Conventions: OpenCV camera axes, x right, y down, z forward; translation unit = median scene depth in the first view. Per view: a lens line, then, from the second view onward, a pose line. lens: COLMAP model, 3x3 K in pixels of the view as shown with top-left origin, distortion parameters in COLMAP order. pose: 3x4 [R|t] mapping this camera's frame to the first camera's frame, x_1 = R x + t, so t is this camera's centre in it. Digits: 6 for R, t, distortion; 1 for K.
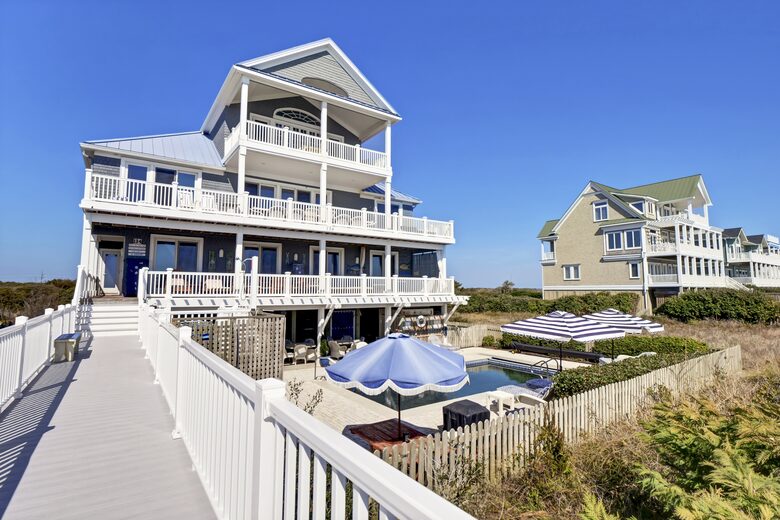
lens RADIAL K [[386.2, 0, 386.4], [0, 386.2, 257.7], [0, 0, 1]] dist [-0.016445, -0.000131]
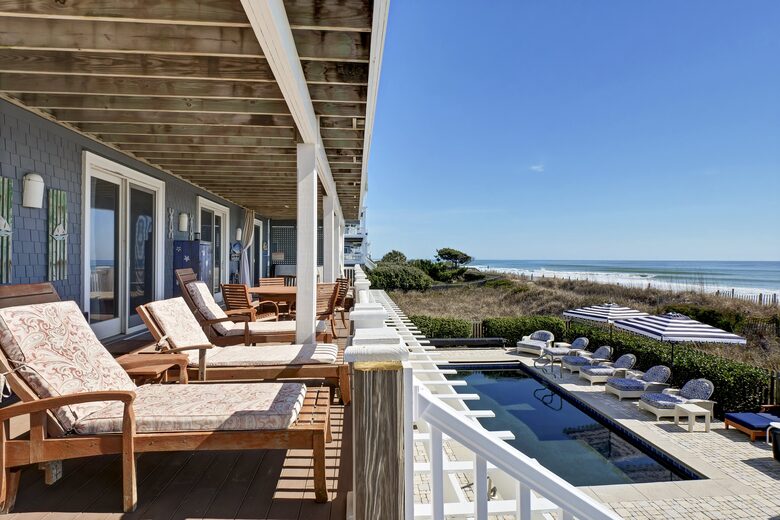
lens RADIAL K [[386.2, 0, 386.4], [0, 386.2, 257.7], [0, 0, 1]] dist [-0.016445, -0.000131]
pose [[0.512086, 0.005912, 0.858914, -0.386823], [-0.076847, 0.996281, 0.038959, 0.003320], [-0.855489, -0.085955, 0.510636, 0.508866]]
